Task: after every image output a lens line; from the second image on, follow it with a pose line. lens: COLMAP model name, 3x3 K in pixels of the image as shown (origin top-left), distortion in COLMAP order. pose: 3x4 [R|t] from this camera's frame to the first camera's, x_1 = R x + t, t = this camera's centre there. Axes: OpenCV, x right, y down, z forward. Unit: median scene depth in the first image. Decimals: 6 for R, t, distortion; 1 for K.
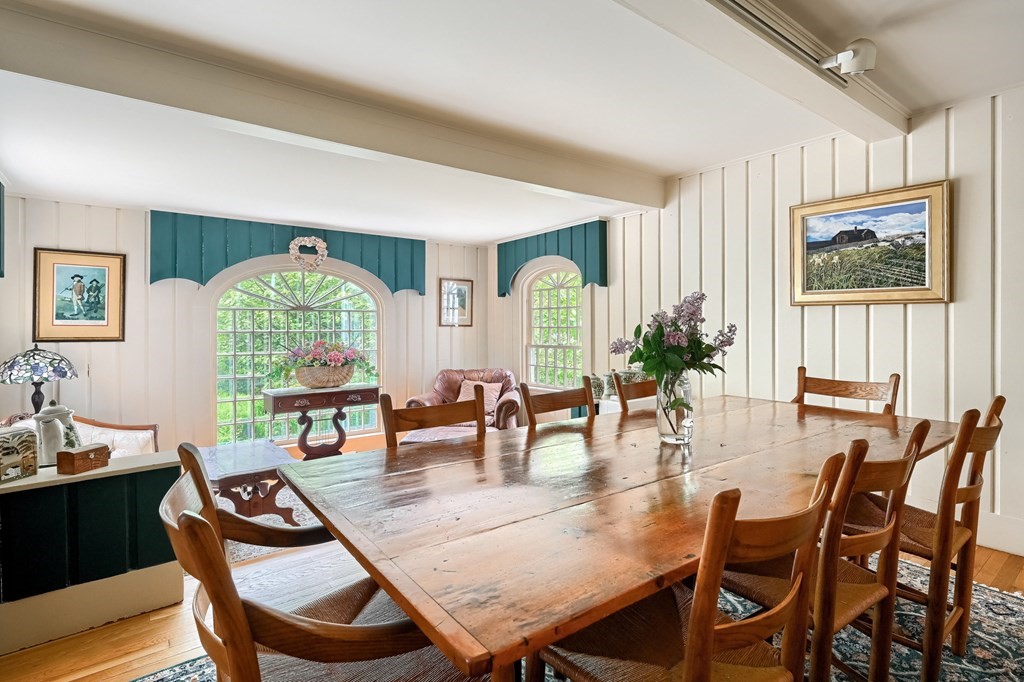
lens RADIAL K [[502.1, 0, 509.2], [0, 502.1, 322.7], [0, 0, 1]] dist [0.006117, -0.001220]
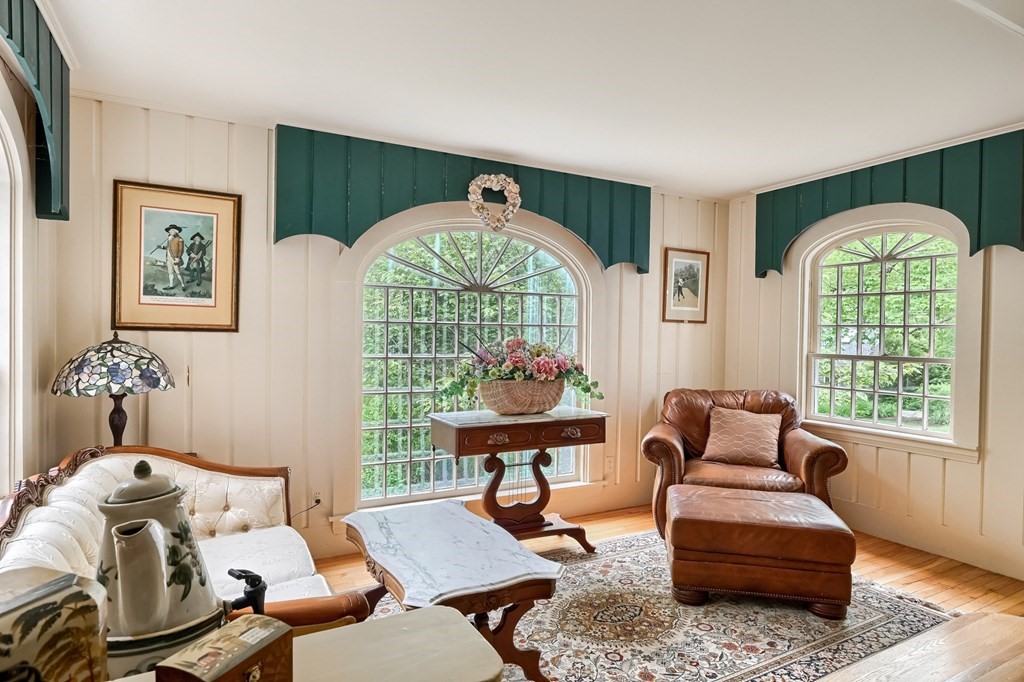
lens RADIAL K [[573.9, 0, 514.3], [0, 573.9, 339.4], [0, 0, 1]] dist [-0.000583, -0.000524]
pose [[0.987856, 0.022170, -0.153784, -0.281982], [-0.018746, 0.999544, 0.023680, 0.020706], [0.154239, -0.020509, 0.987821, 0.309009]]
